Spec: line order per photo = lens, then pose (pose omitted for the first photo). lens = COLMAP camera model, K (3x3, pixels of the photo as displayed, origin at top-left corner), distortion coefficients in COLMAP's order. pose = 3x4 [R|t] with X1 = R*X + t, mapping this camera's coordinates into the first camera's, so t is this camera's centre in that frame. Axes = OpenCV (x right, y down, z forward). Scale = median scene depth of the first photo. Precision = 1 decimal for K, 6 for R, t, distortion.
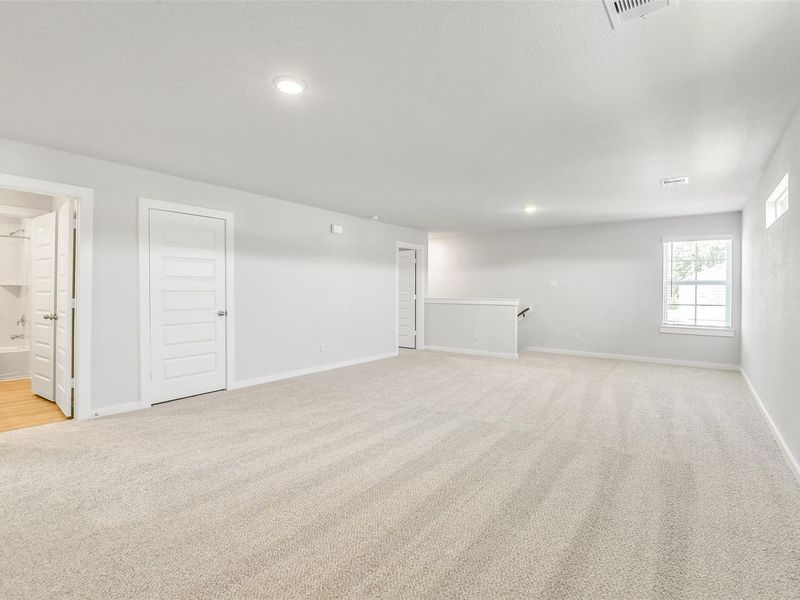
lens RADIAL K [[401.0, 0, 405.7], [0, 401.0, 298.3], [0, 0, 1]] dist [0.004132, 0.007259]
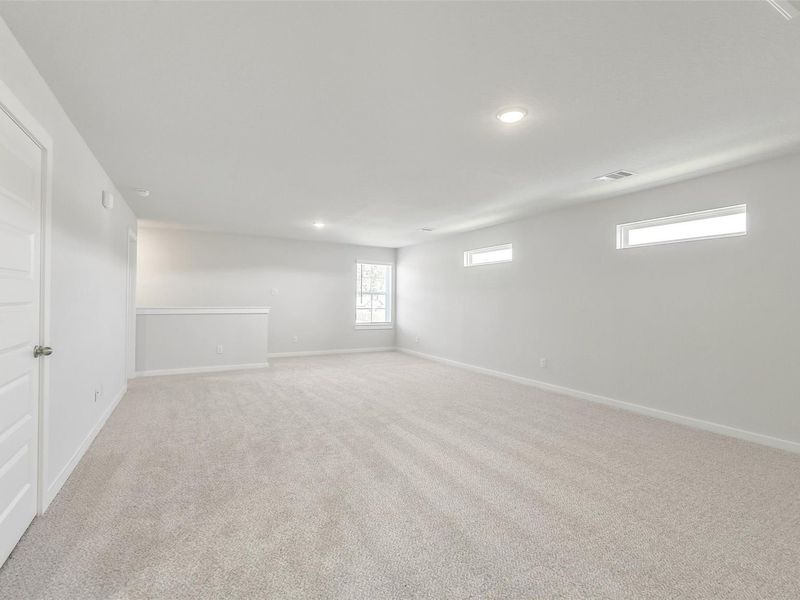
lens RADIAL K [[401.0, 0, 394.8], [0, 401.0, 298.2], [0, 0, 1]] dist [0.004132, 0.007259]
pose [[0.401523, -0.000332, 0.915849, -0.582416], [0.008969, 0.999953, -0.003569, -0.014698], [-0.915805, 0.009647, 0.401508, 0.357389]]
